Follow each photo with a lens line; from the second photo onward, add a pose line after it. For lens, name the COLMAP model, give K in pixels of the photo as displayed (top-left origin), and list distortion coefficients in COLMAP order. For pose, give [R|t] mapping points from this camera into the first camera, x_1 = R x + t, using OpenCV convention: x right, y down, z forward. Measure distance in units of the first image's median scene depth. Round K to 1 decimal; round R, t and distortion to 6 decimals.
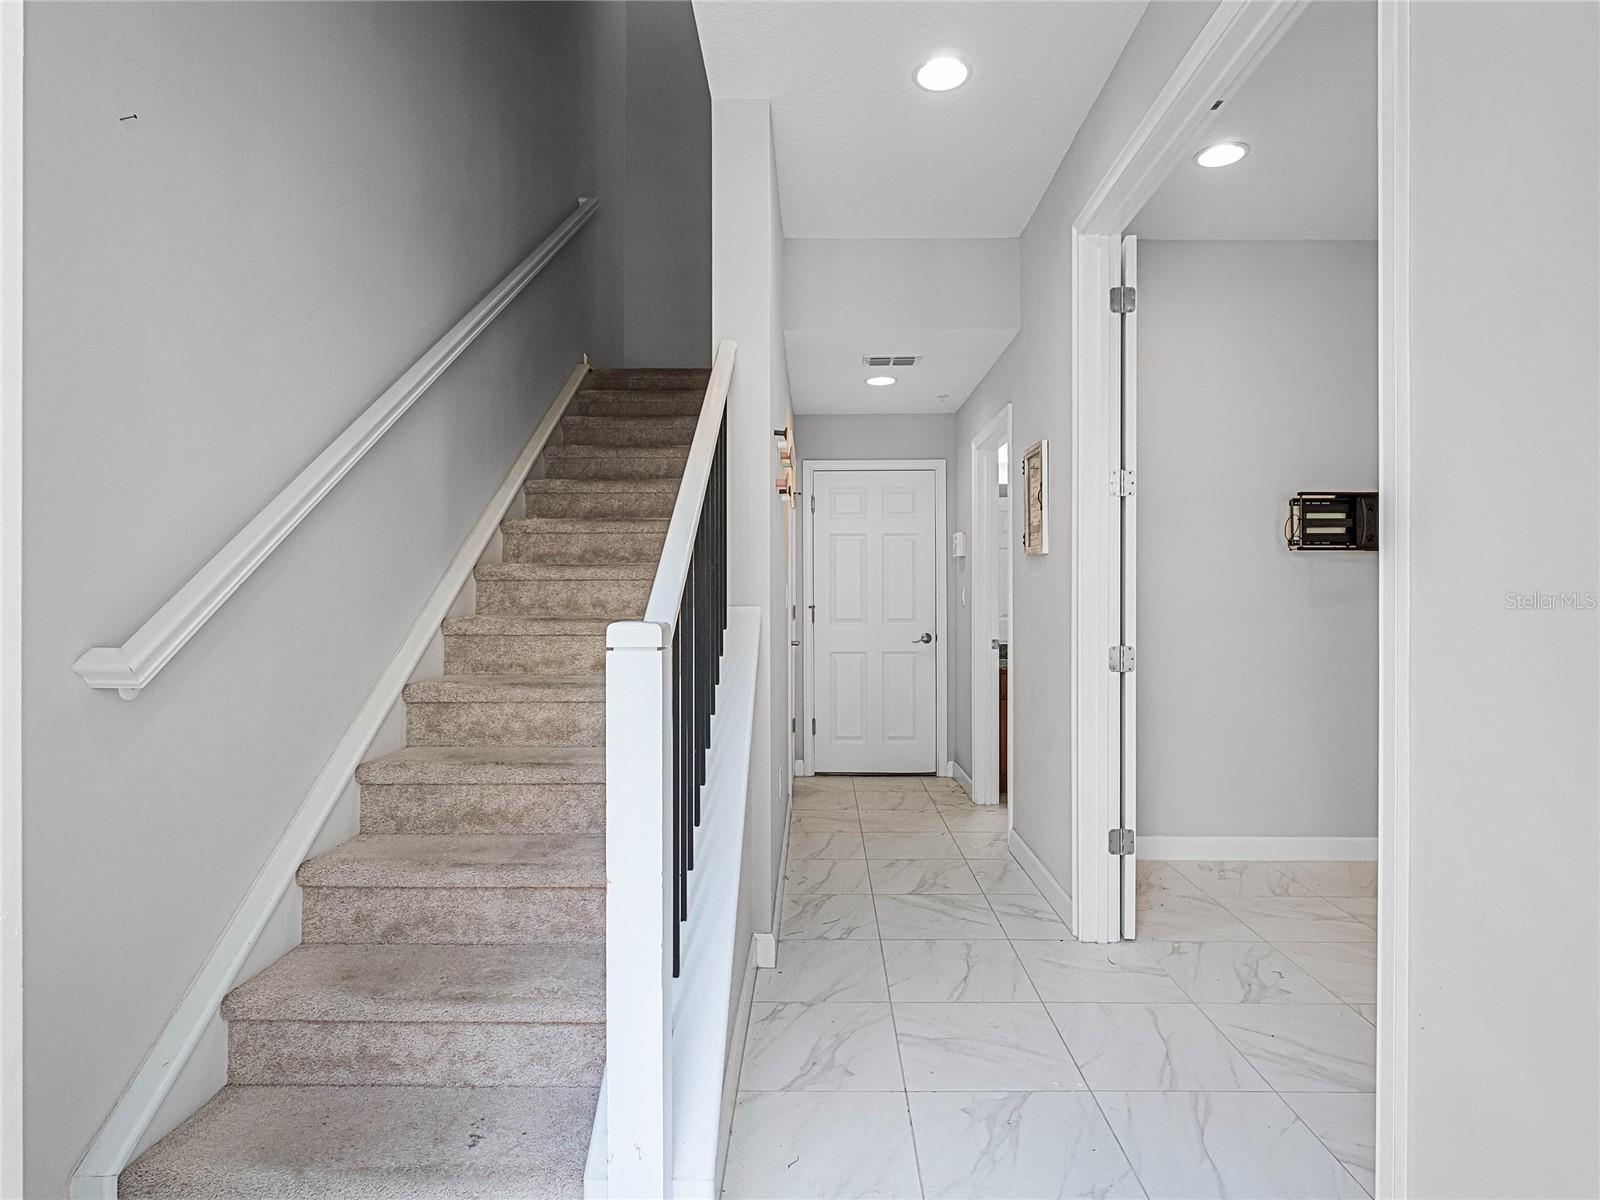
lens RADIAL K [[830.0, 0, 800.0], [0, 830.0, 600.0], [0, 0, 1]] dist [-0.023703, 0.000135]
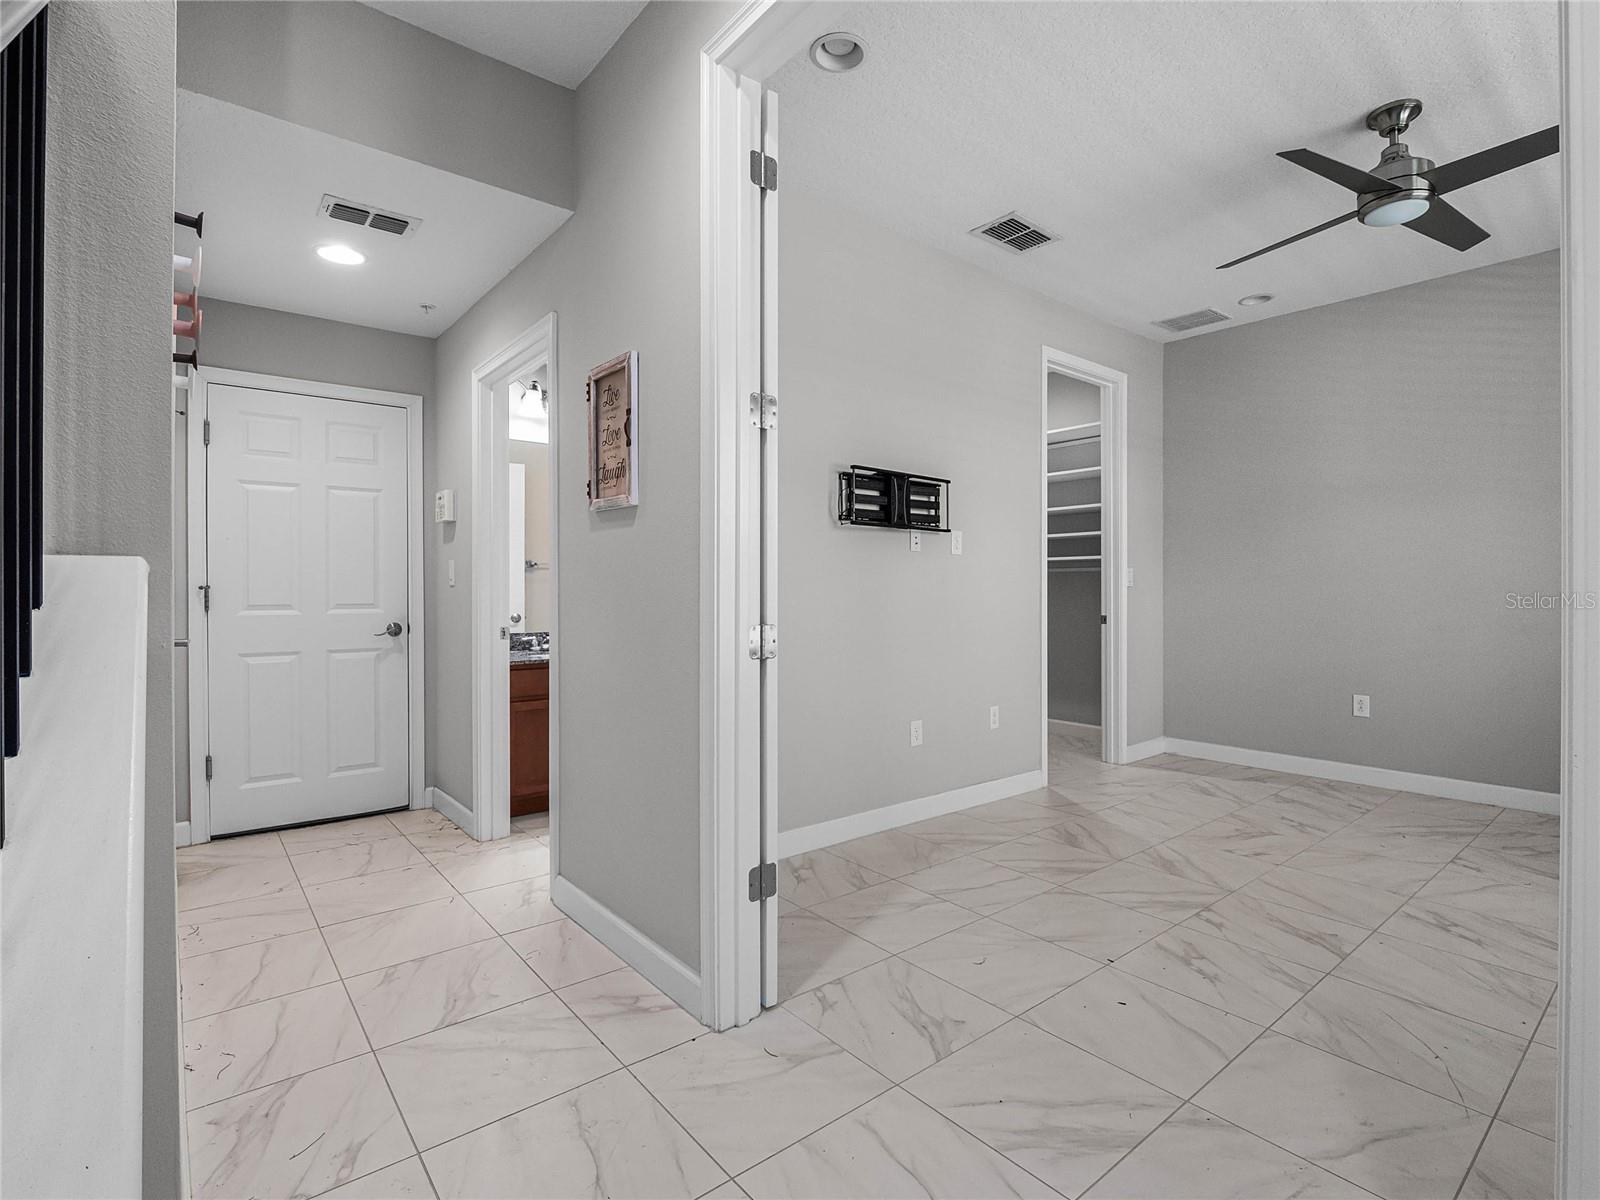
lens RADIAL K [[774.7, 0, 811.6], [0, 774.7, 591.5], [0, 0, 1]] dist [-0.003988, -0.010692]
pose [[0.754503, -0.003048, 0.656290, -0.034889], [0.003446, 0.999994, 0.000683, 0.018823], [-0.656288, 0.001746, 0.754509, 0.336045]]
